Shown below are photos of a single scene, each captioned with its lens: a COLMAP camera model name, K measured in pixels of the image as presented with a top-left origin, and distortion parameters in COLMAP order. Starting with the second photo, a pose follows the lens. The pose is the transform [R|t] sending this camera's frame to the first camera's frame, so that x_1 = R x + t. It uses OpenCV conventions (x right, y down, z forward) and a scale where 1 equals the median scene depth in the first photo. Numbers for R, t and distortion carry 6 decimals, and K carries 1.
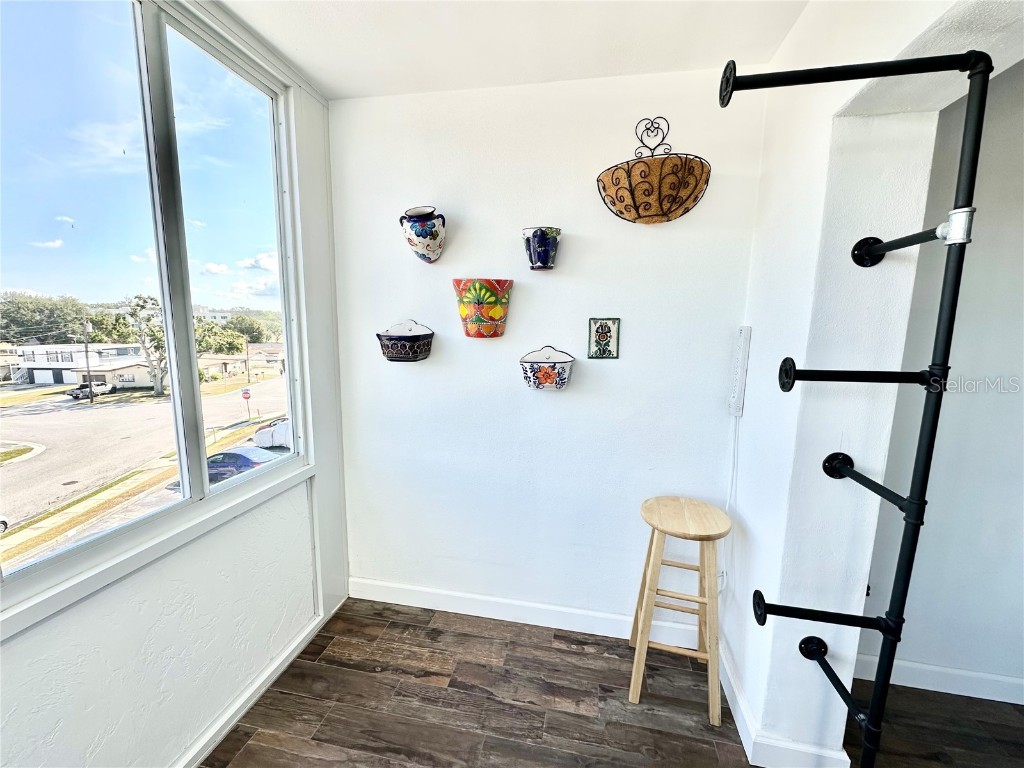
lens RADIAL K [[408.4, 0, 510.3], [0, 408.4, 386.9], [0, 0, 1]] dist [-0.001213, -0.000537]
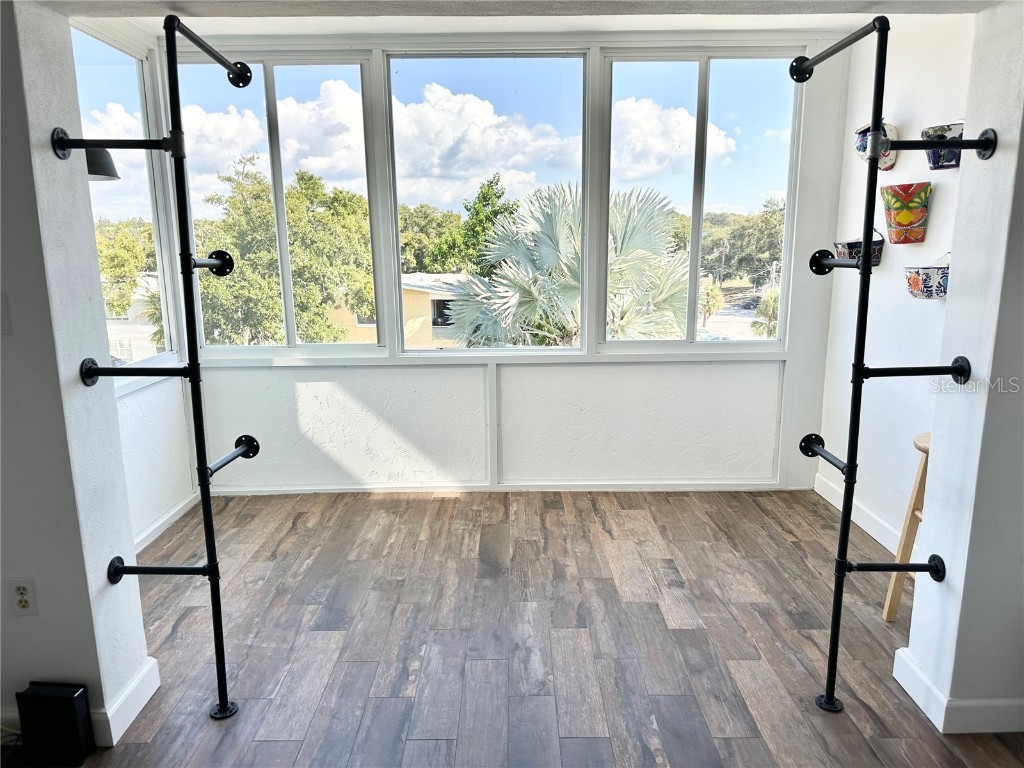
lens RADIAL K [[714.6, 0, 539.8], [0, 714.6, 399.2], [0, 0, 1]] dist [0.044013, -0.047673]
pose [[0.237640, 0.198688, -0.950816, 1.535824], [-0.137585, 0.975873, 0.169537, 0.074802], [0.961560, 0.090529, 0.259243, -0.271518]]
